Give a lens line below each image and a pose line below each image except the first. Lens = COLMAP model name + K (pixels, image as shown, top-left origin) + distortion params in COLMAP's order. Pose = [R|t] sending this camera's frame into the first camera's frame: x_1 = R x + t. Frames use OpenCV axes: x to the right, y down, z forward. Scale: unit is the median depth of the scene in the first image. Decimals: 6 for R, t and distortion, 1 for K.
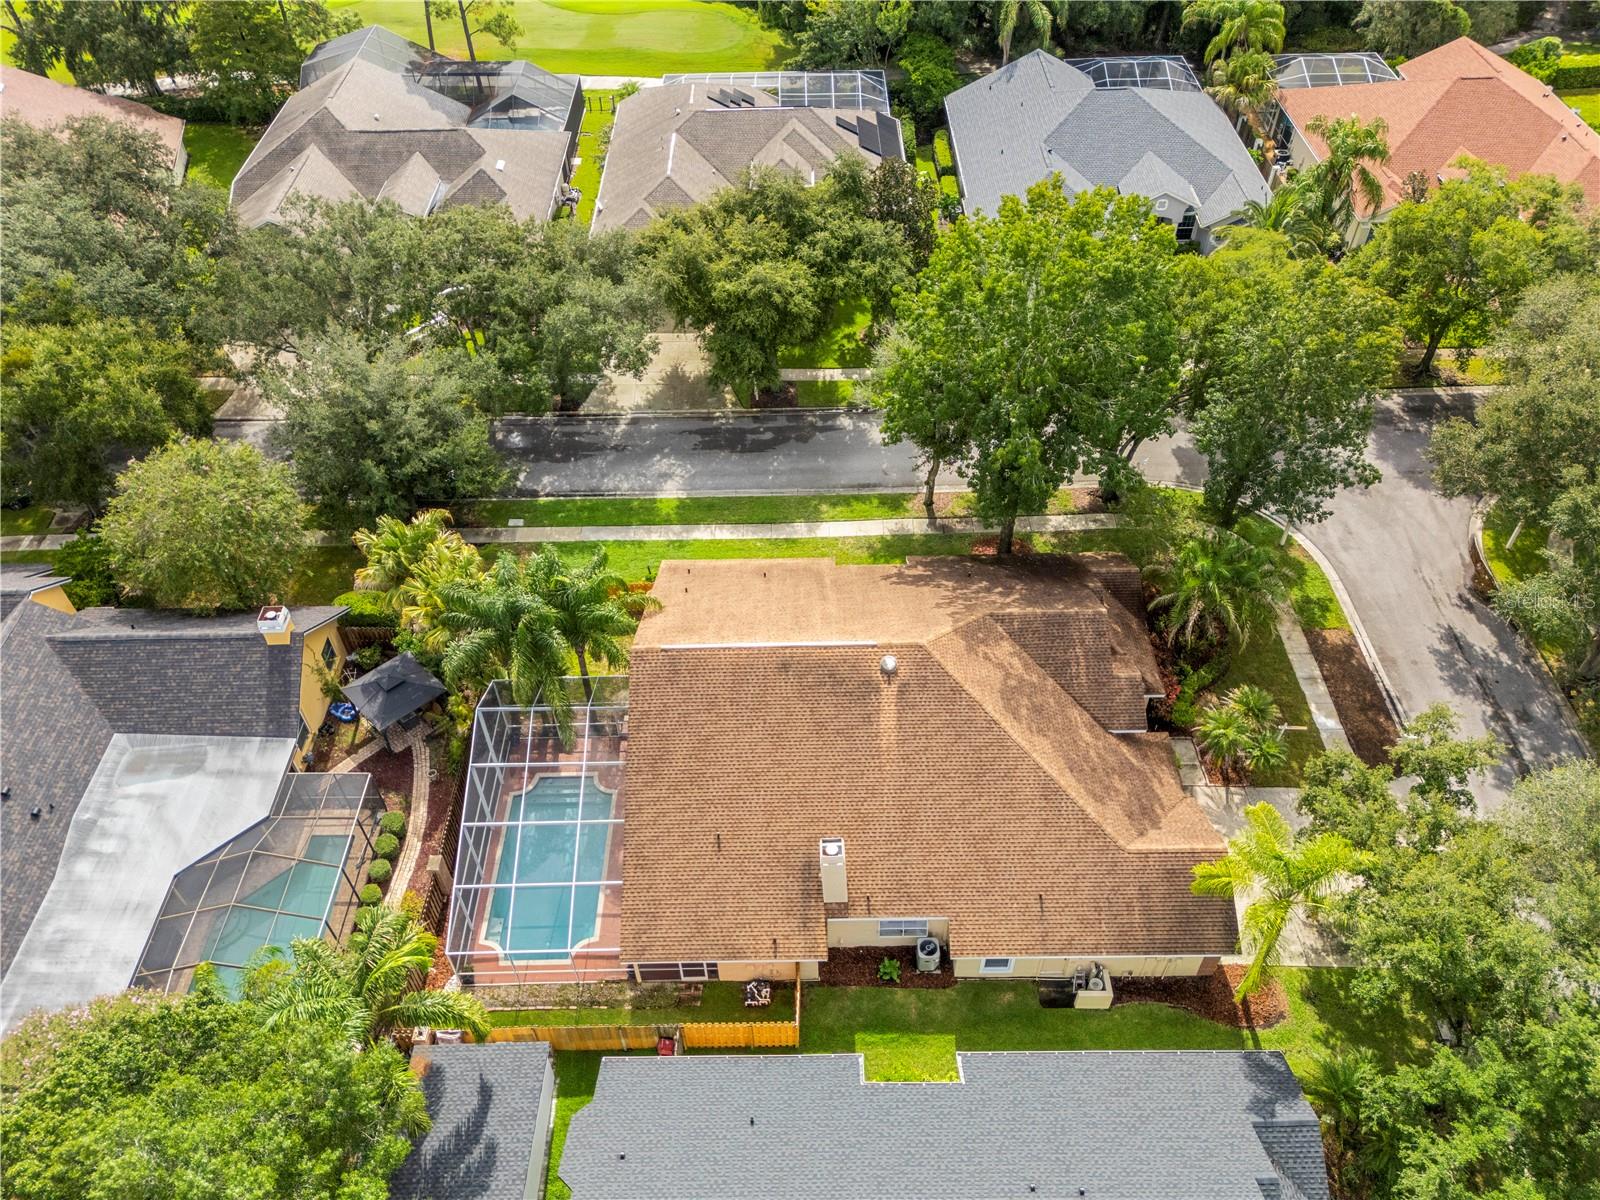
lens RADIAL K [[1168.6, 0, 800.0], [0, 1168.6, 600.0], [0, 0, 1]] dist [0.081219, -0.087675]
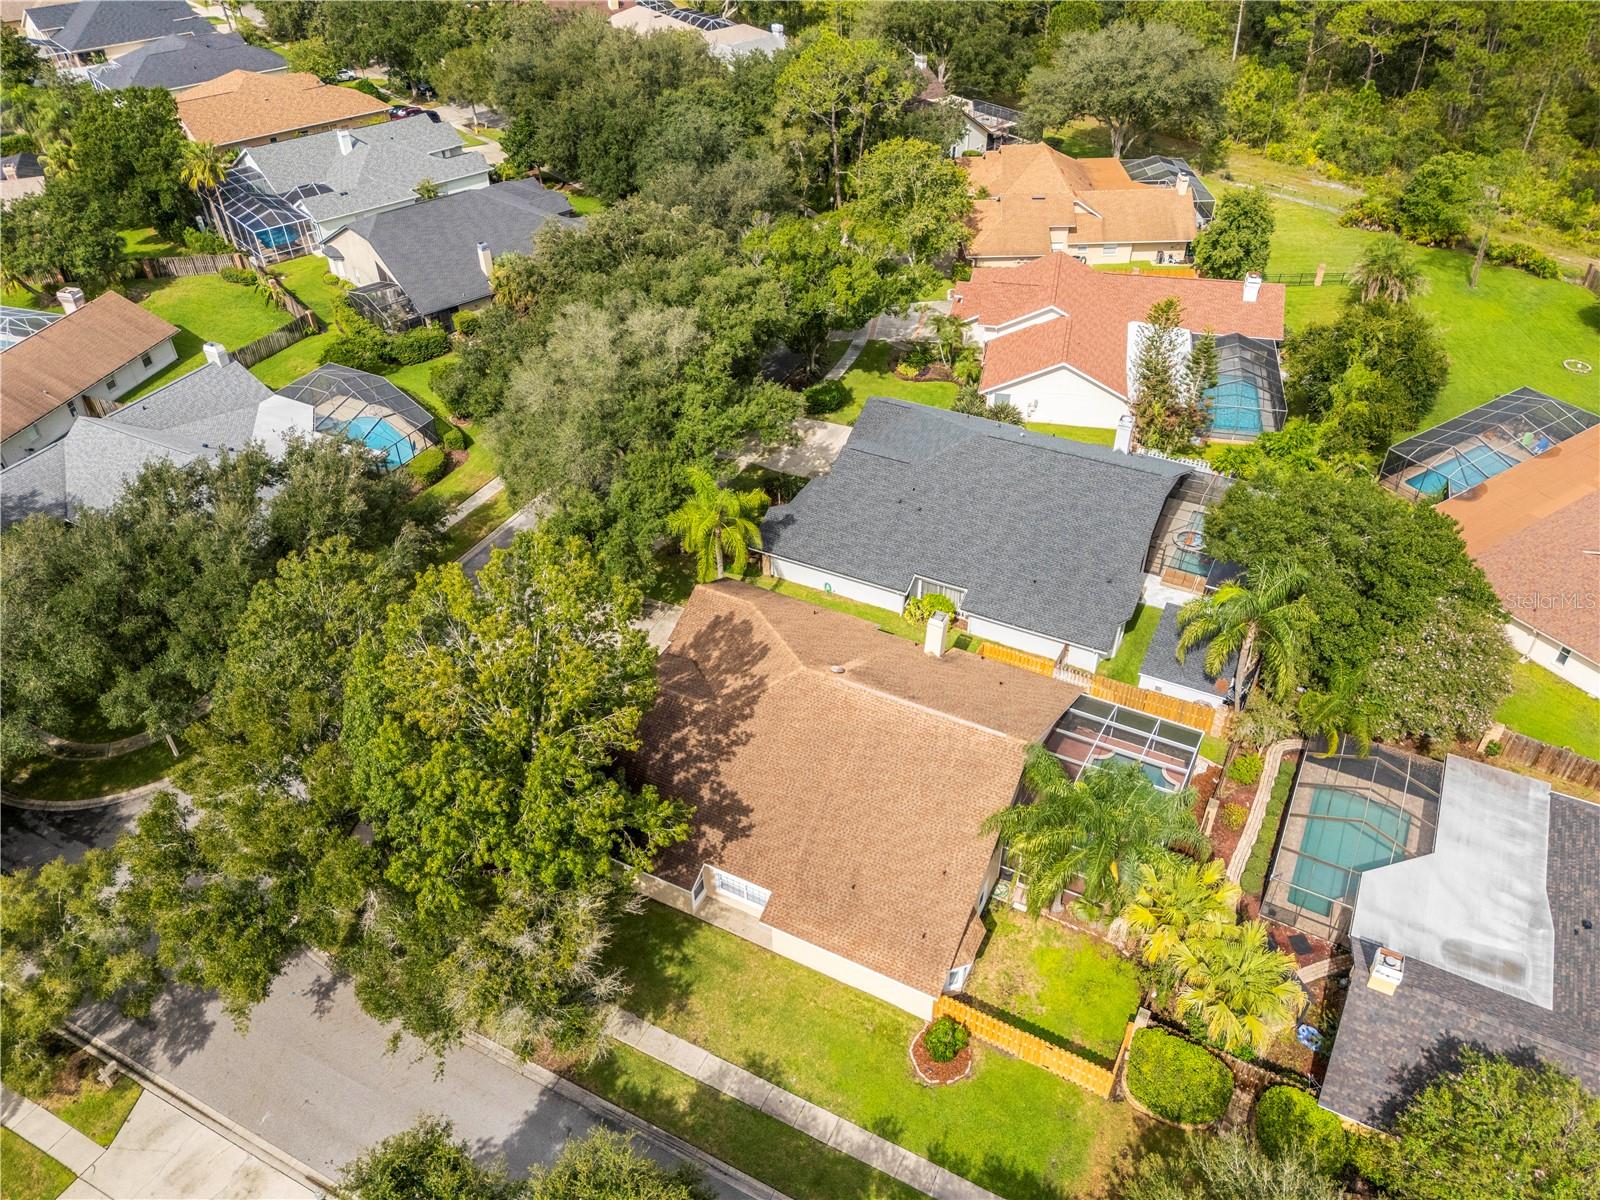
lens RADIAL K [[1168.6, 0, 800.0], [0, 1168.6, 600.0], [0, 0, 1]] dist [0.081219, -0.087675]
pose [[-0.882231, -0.268155, 0.386992, -0.342931], [0.355428, 0.159730, 0.920955, -1.093299], [-0.308772, 0.950042, -0.045609, 0.969383]]
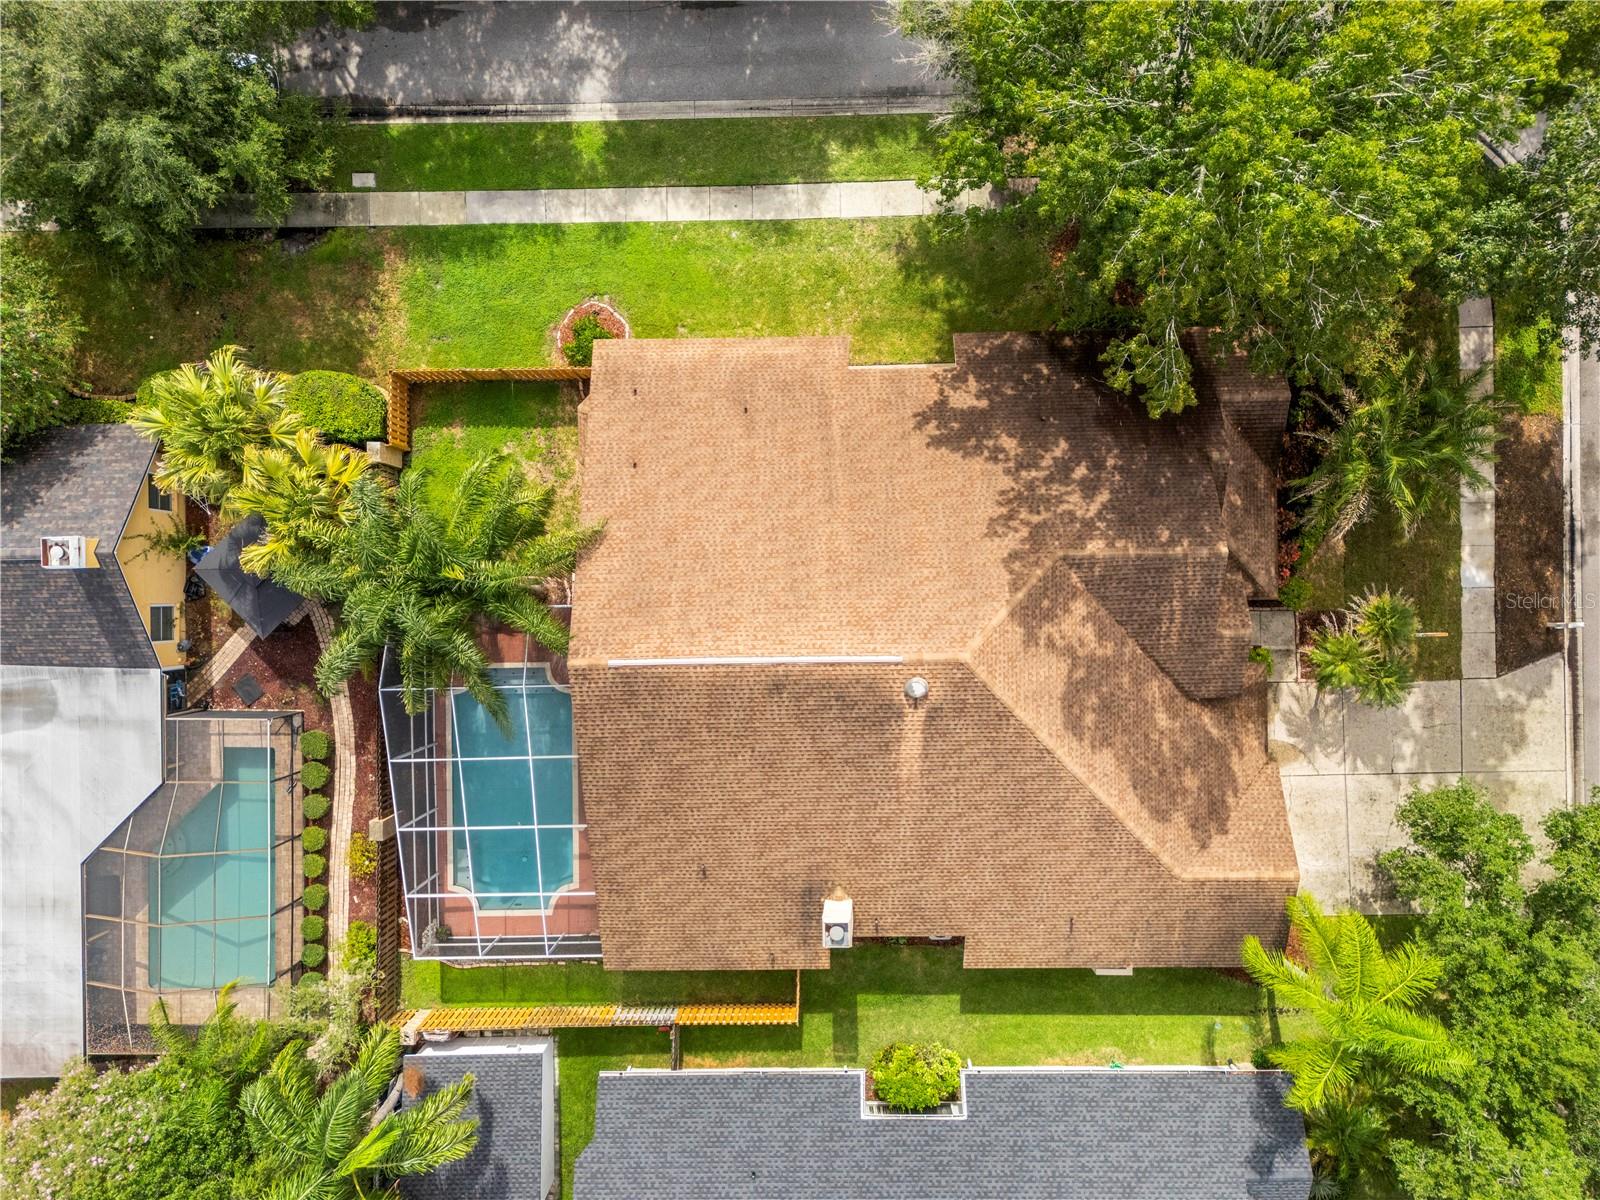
lens RADIAL K [[1168.6, 0, 800.0], [0, 1168.6, 600.0], [0, 0, 1]] dist [0.081219, -0.087675]
pose [[0.999983, -0.005348, -0.002430, 0.003538], [0.005511, 0.710927, 0.703244, -0.495669], [-0.002034, -0.703246, 0.710944, 0.494756]]
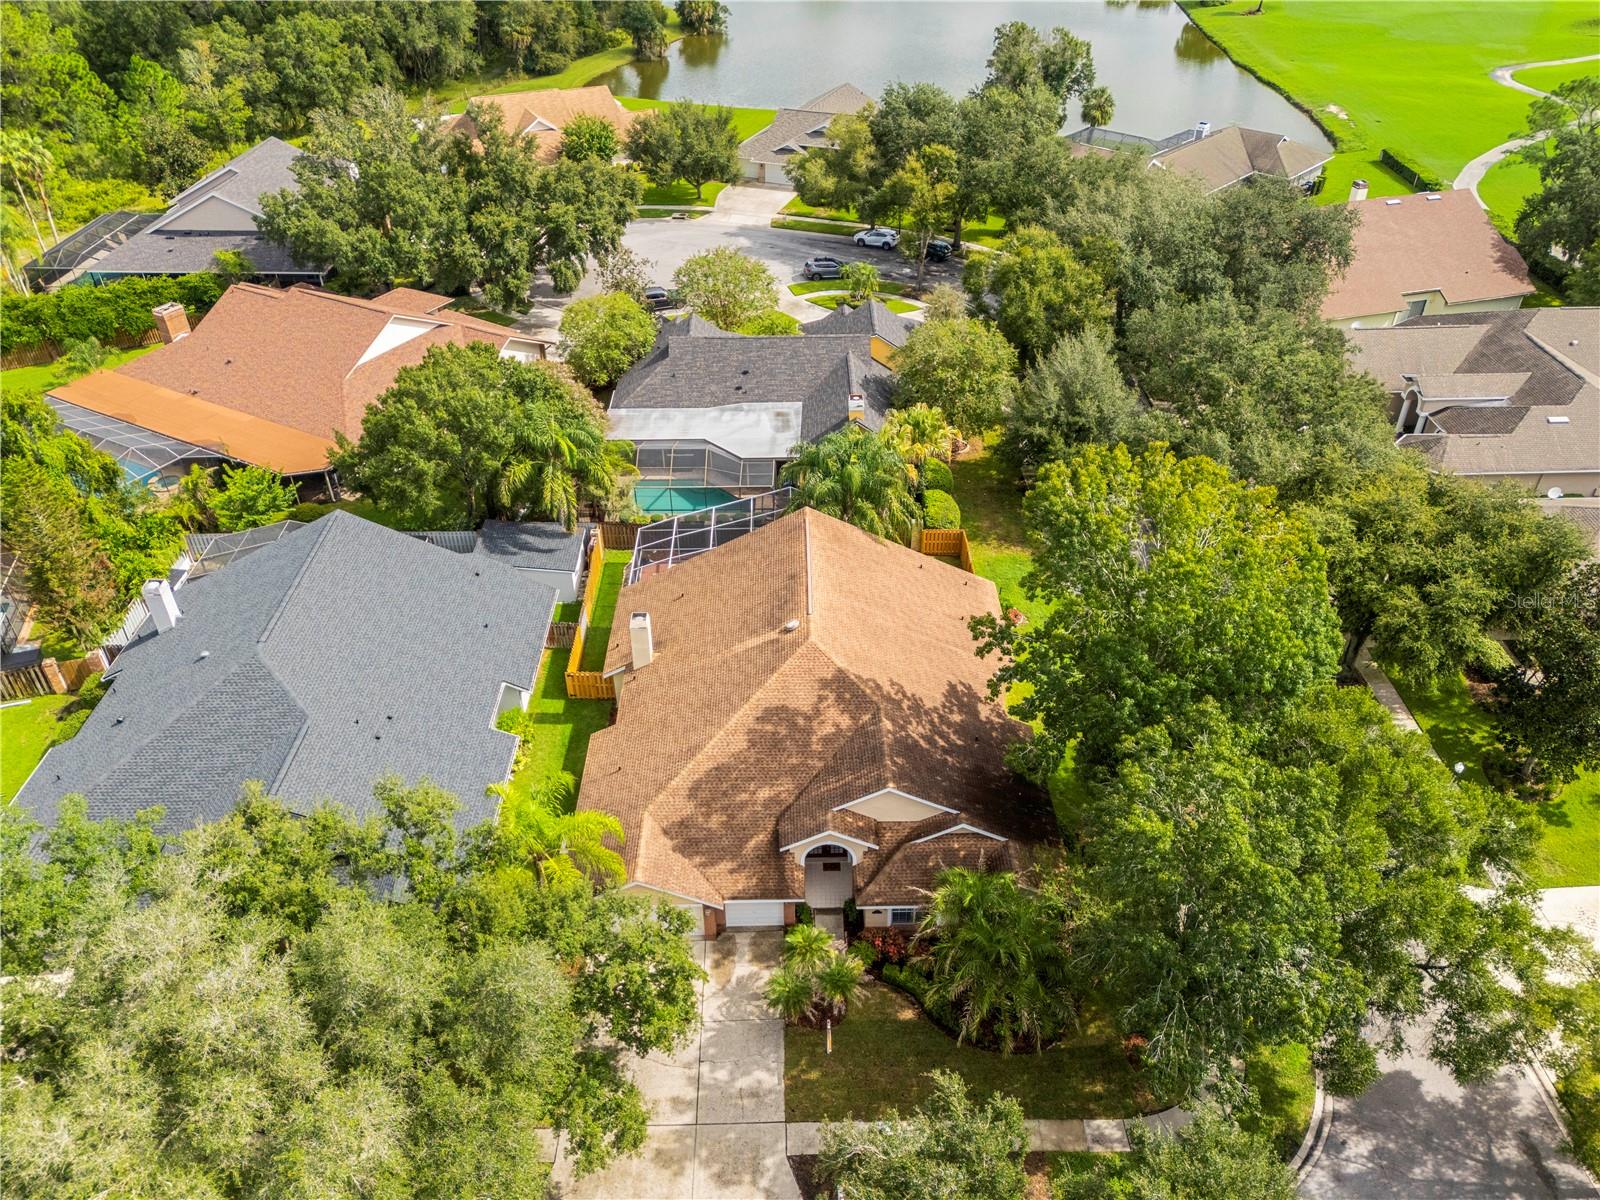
lens RADIAL K [[1168.6, 0, 800.0], [0, 1168.6, 600.0], [0, 0, 1]] dist [0.081219, -0.087675]
pose [[0.004620, 0.597715, -0.801695, 0.990019], [-0.707287, 0.568693, 0.419921, -0.453560], [0.706911, 0.565089, 0.425383, 0.469067]]
